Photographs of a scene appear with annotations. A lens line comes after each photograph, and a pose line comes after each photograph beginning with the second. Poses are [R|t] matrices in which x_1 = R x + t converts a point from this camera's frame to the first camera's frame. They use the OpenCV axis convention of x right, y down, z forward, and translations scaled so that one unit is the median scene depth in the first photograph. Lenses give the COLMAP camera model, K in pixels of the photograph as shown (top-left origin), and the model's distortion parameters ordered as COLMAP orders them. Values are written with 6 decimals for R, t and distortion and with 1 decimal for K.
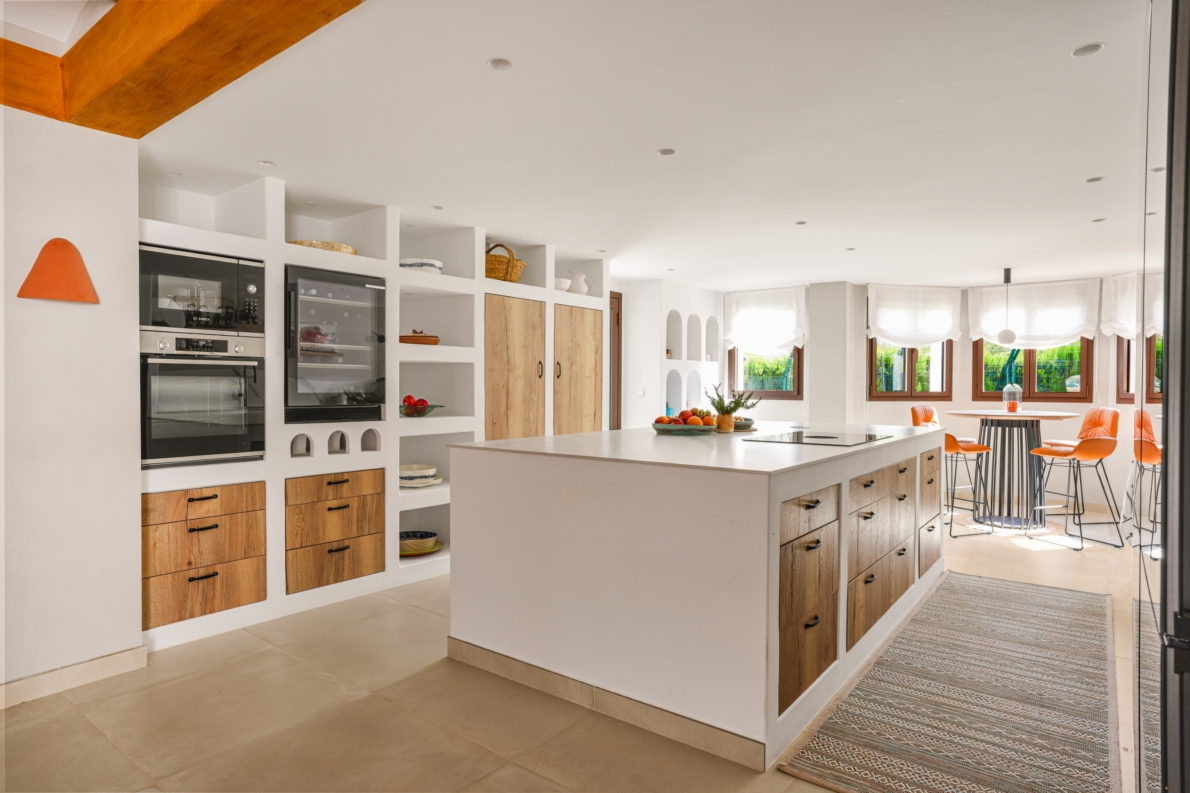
lens RADIAL K [[679.2, 0, 597.2], [0, 679.2, 392.4], [0, 0, 1]] dist [-0.017507, 0.002172]
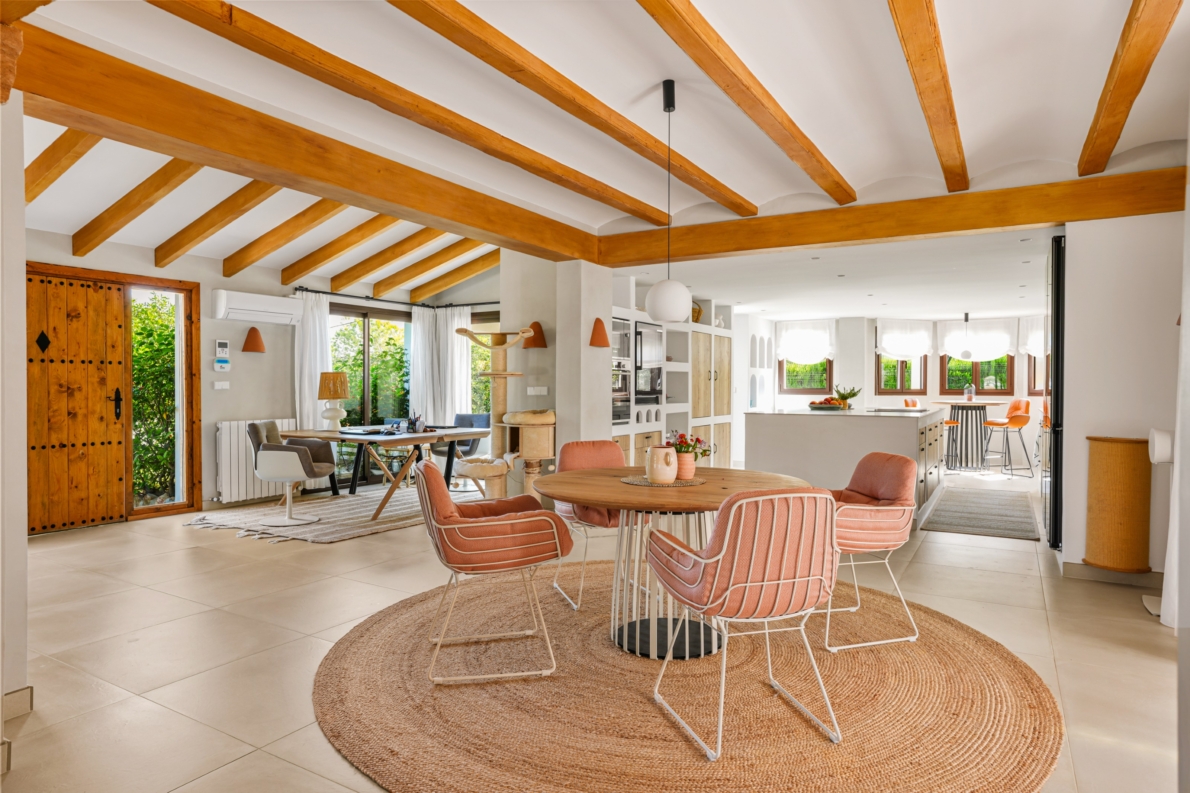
lens RADIAL K [[697.0, 0, 586.8], [0, 697.0, 391.6], [0, 0, 1]] dist [-0.038424, -0.002423]
pose [[0.994882, -0.001083, 0.101034, -0.445006], [0.001116, 0.999999, -0.000272, 0.004962], [-0.101034, 0.000383, 0.994883, -0.527261]]
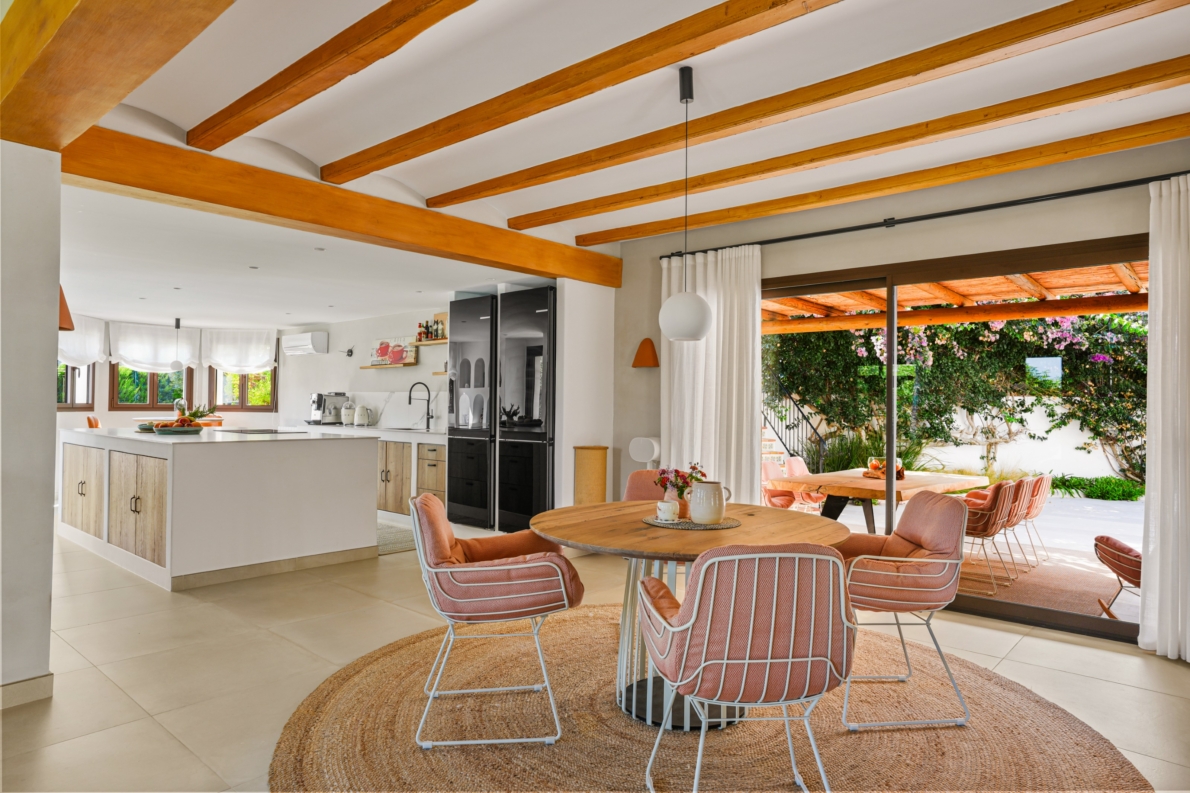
lens RADIAL K [[719.0, 0, 592.5], [0, 719.0, 398.7], [0, 0, 1]] dist [-0.010621, -0.001252]
pose [[0.079913, 0.008767, 0.996763, -0.800515], [-0.005493, 0.999950, -0.008354, -0.004508], [-0.996787, -0.004808, 0.079958, -0.003842]]
